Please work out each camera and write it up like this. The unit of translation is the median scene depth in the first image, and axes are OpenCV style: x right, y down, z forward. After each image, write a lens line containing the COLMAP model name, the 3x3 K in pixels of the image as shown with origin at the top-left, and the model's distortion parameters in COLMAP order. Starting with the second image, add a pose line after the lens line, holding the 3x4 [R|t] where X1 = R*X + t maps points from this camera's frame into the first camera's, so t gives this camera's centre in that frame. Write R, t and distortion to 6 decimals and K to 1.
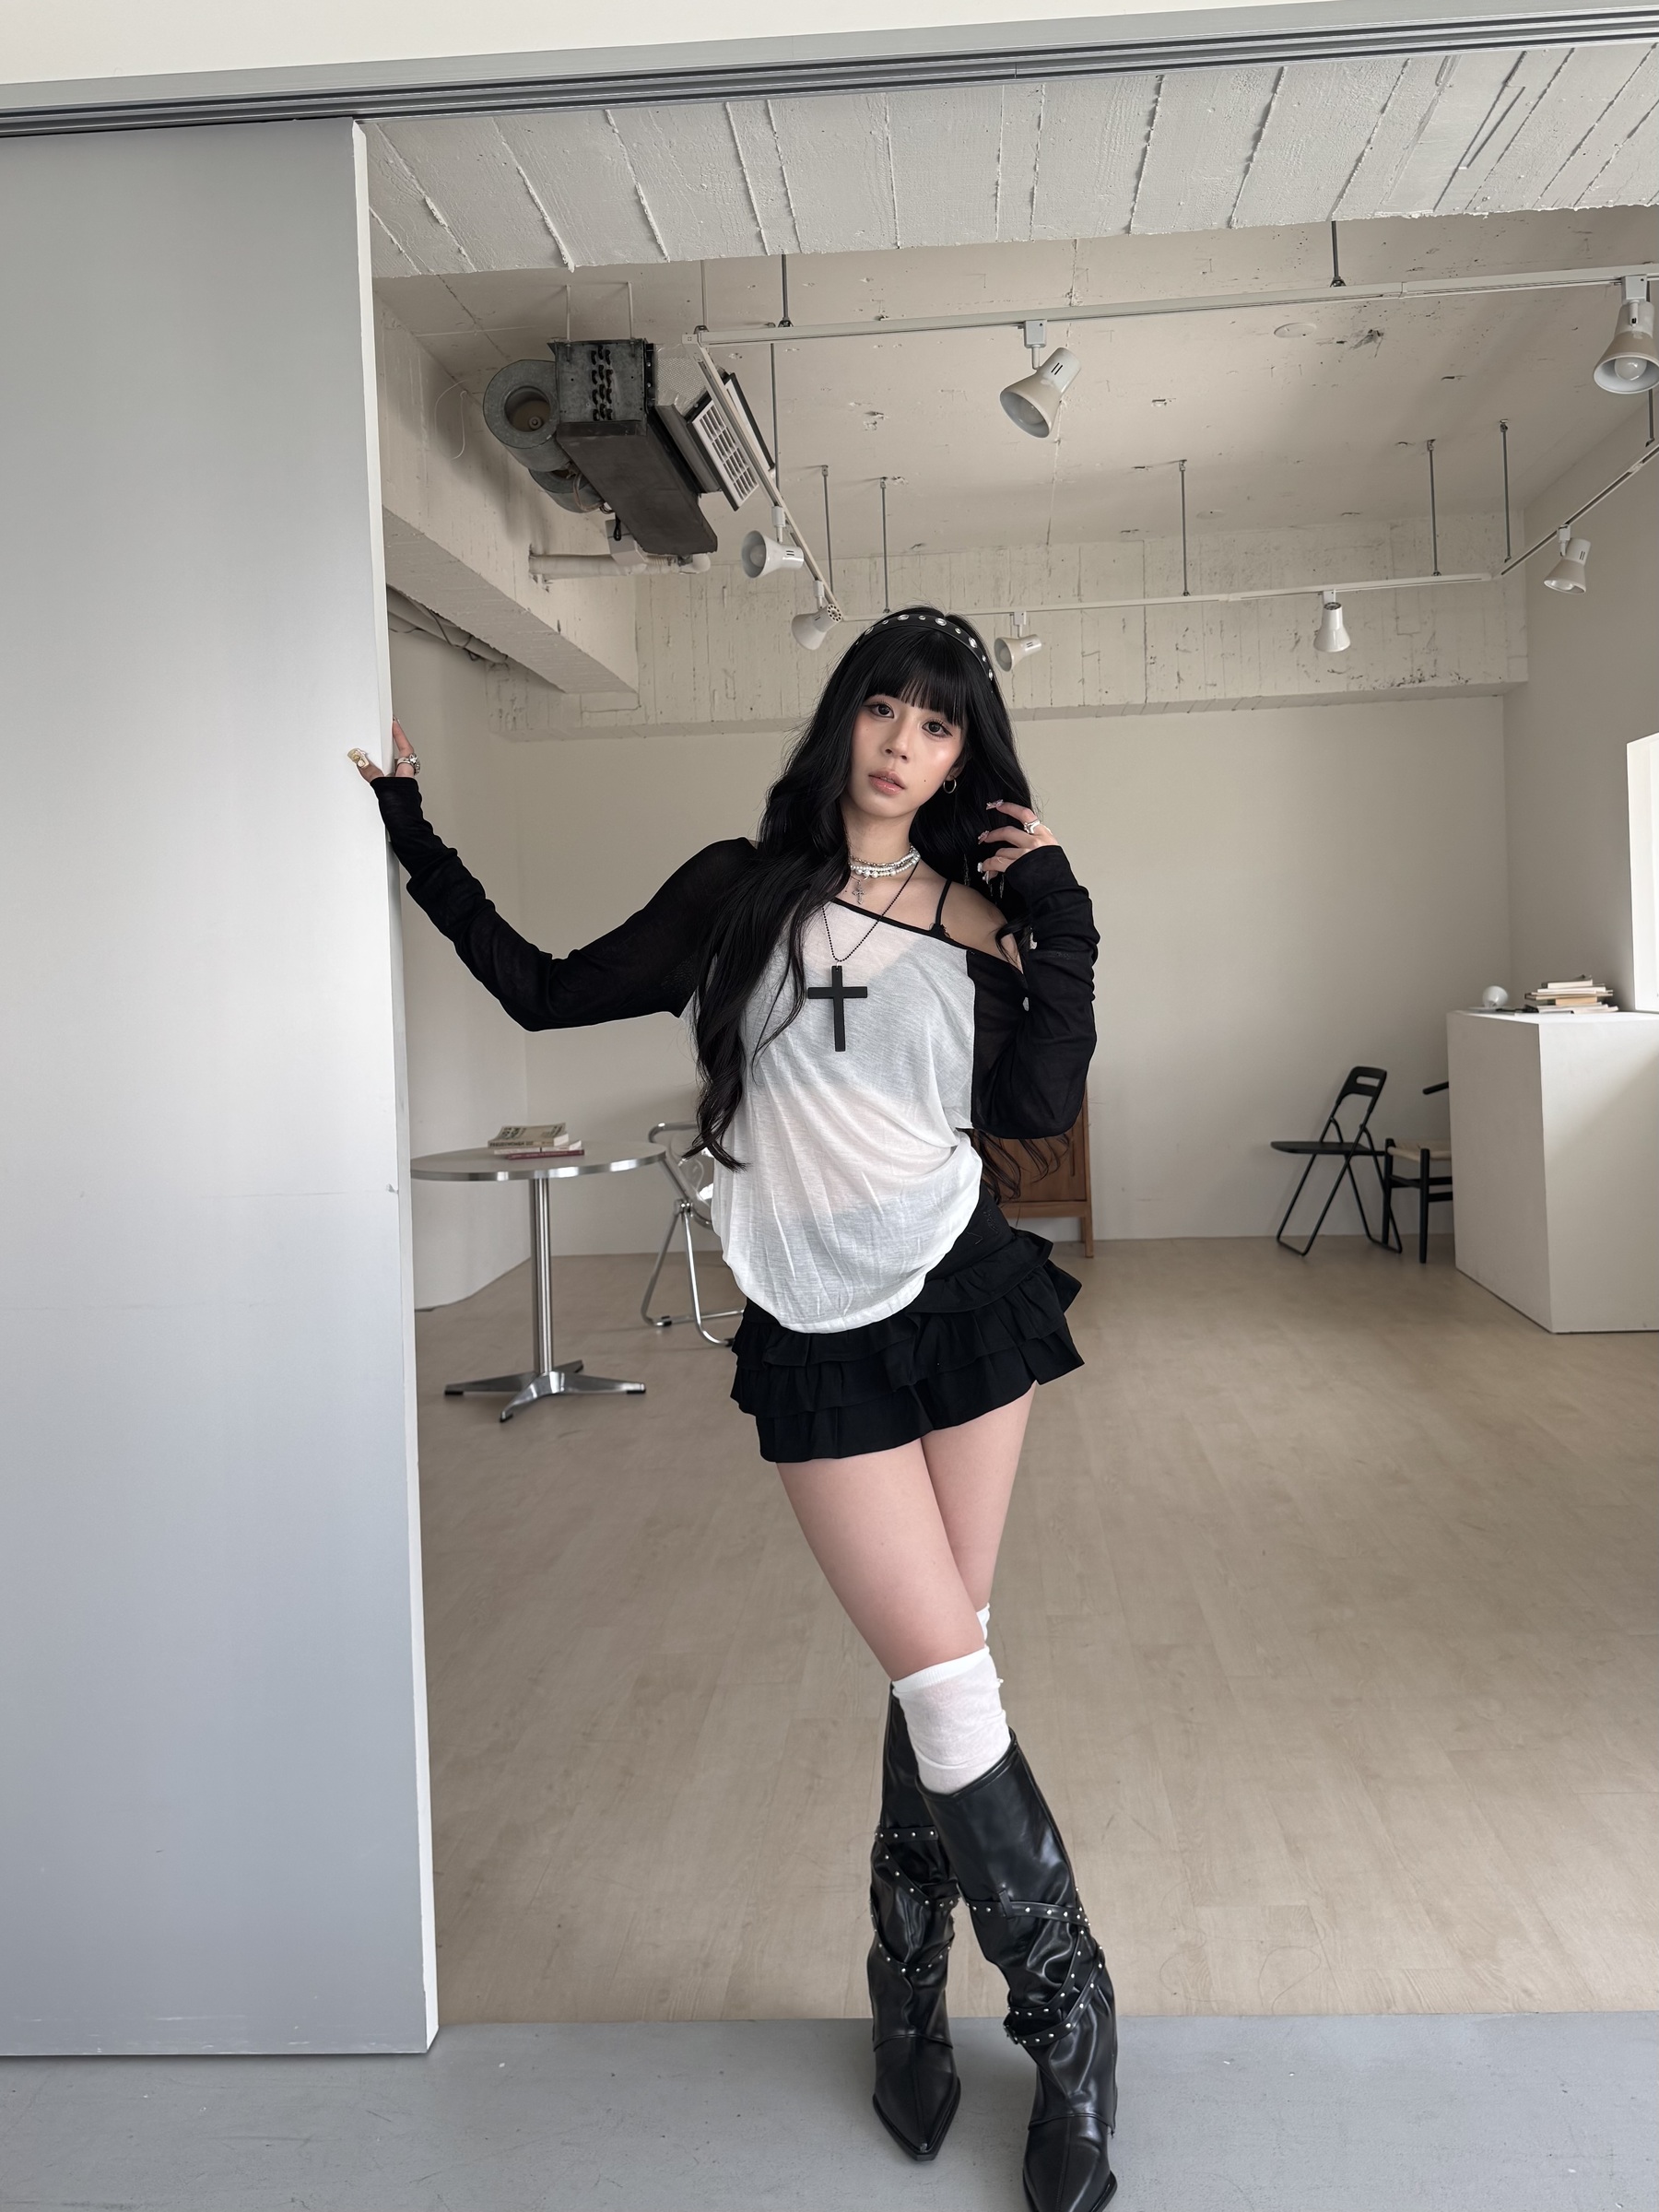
lens RADIAL K [[1674.8, 0, 879.4], [0, 1674.8, 991.2], [0, 0, 1]] dist [0.133076, -0.183545]
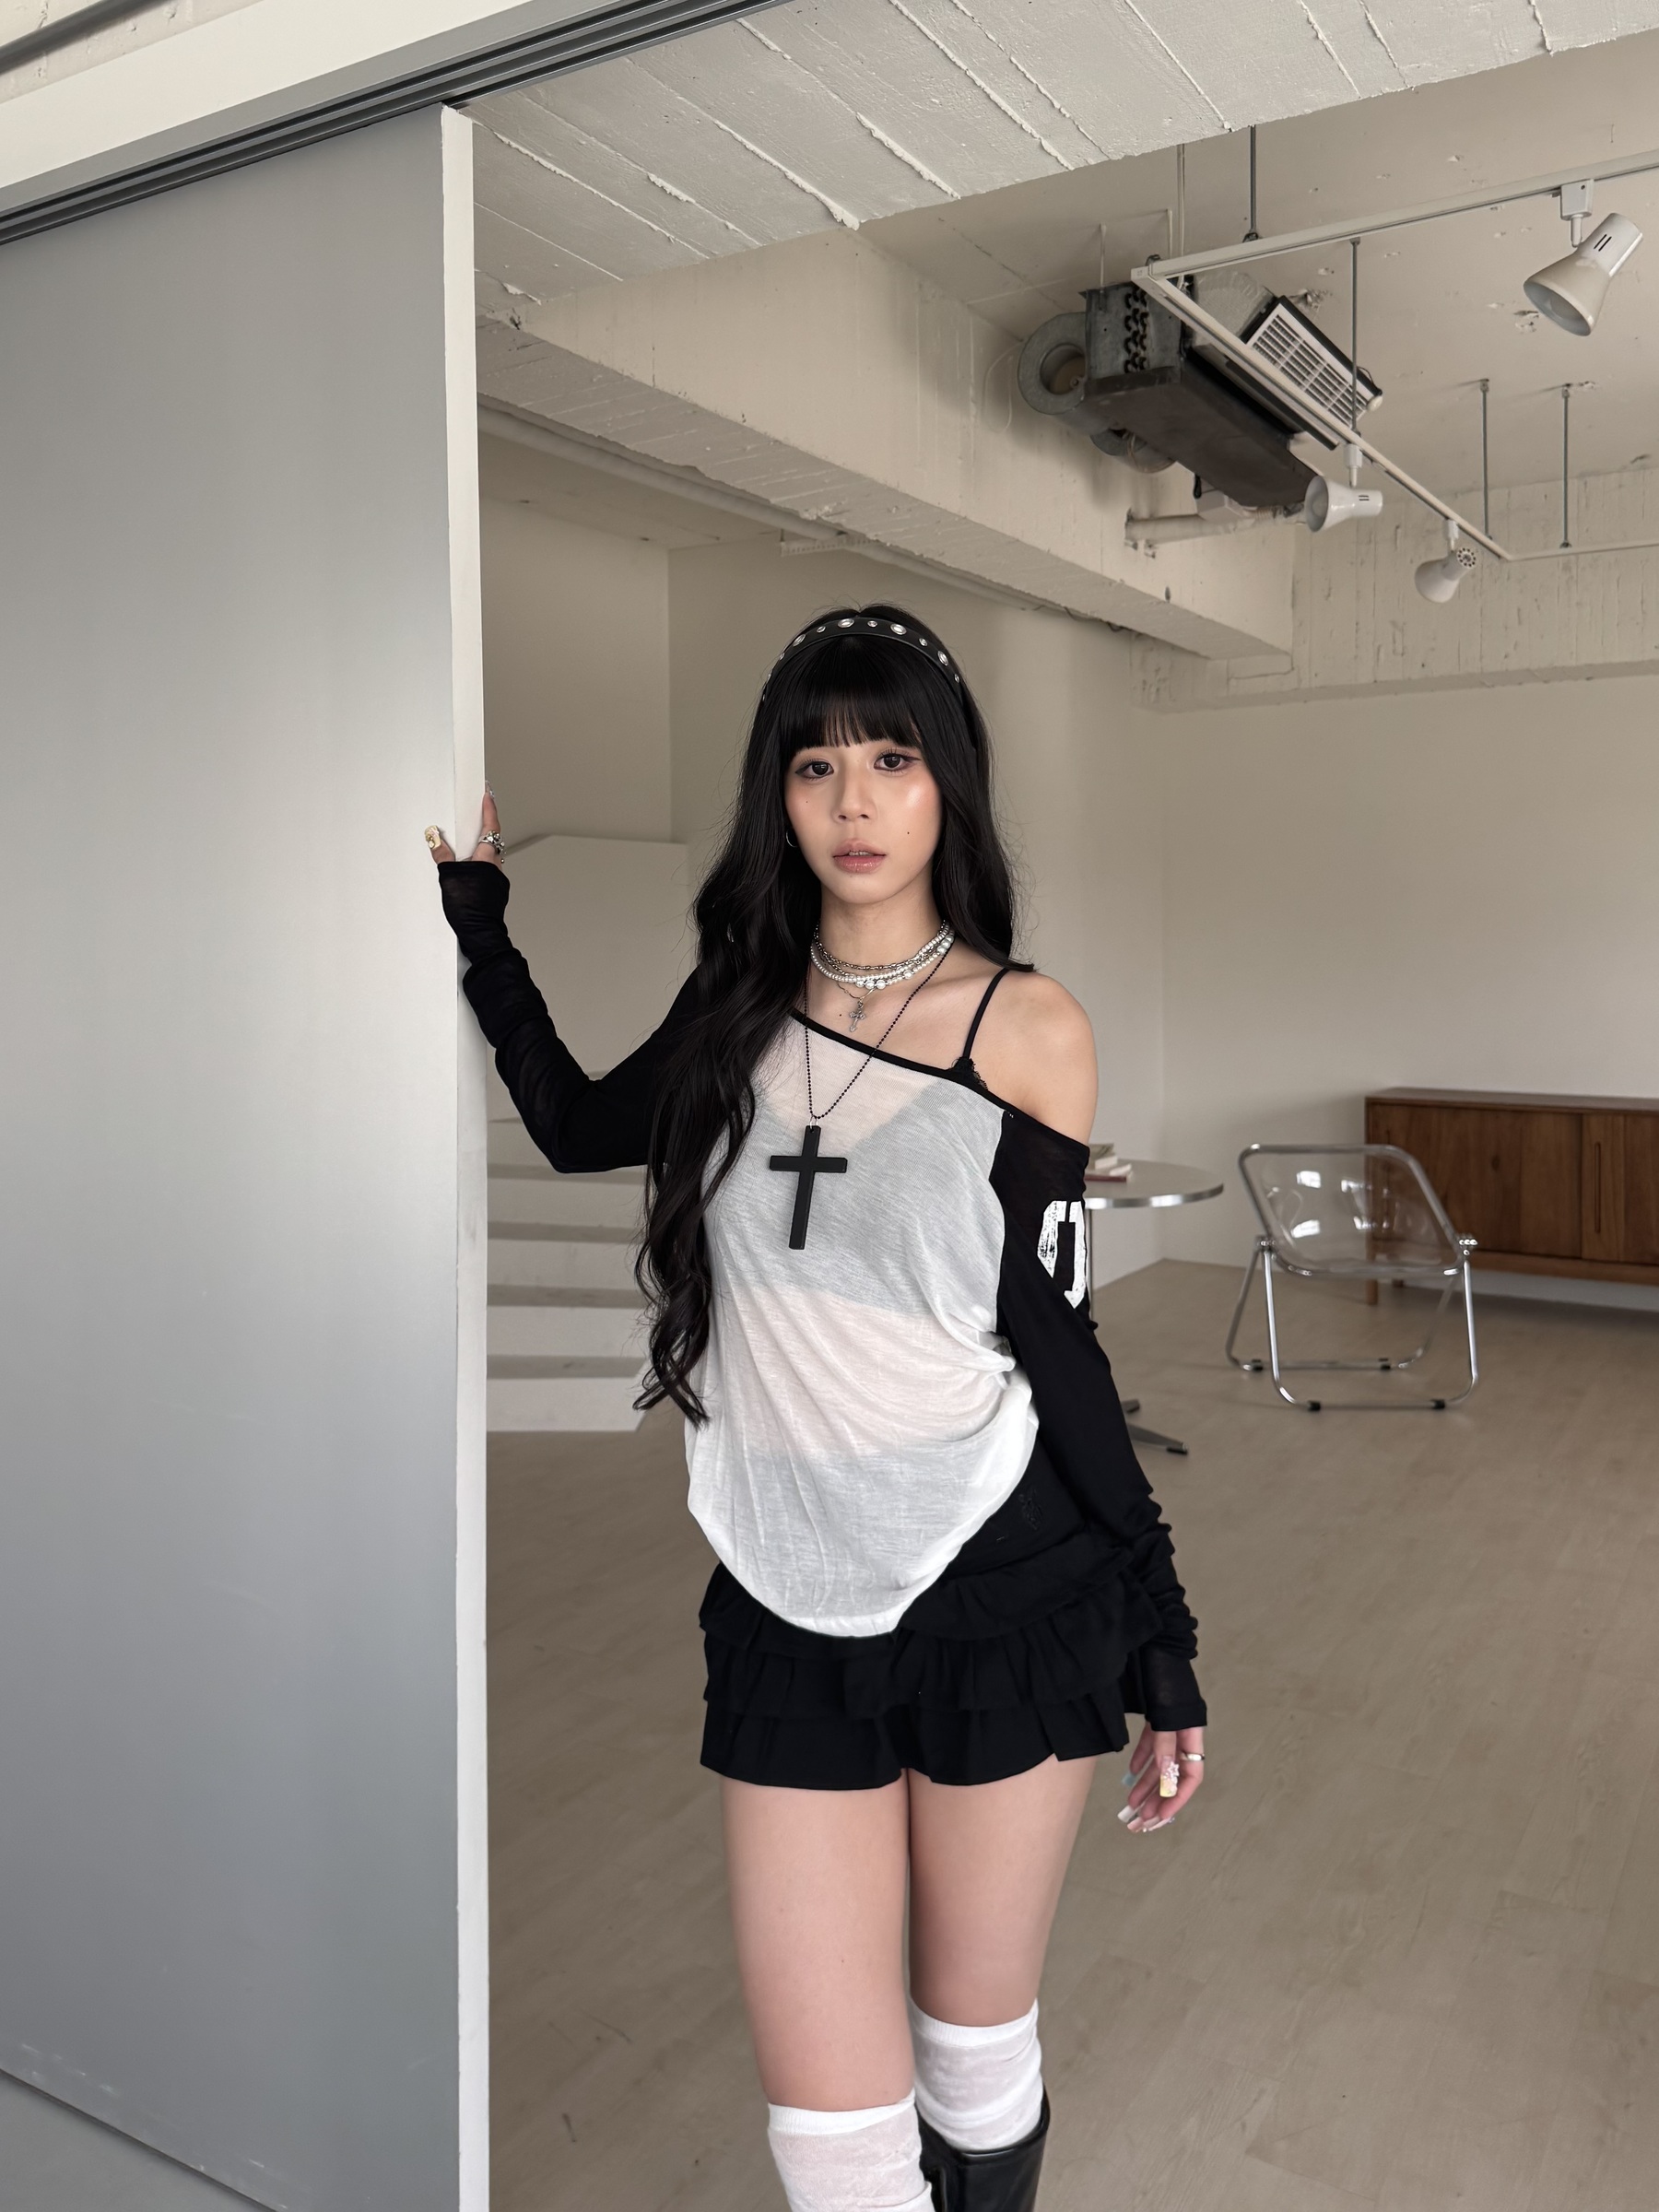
lens RADIAL K [[1719.8, 0, 875.7], [0, 1719.8, 987.4], [0, 0, 1]] dist [0.044398, -0.036494]
pose [[0.895707, 0.043581, -0.442505, 0.128689], [-0.031402, 0.998900, 0.034815, -0.043139], [0.443535, -0.017289, 0.896090, 0.129790]]
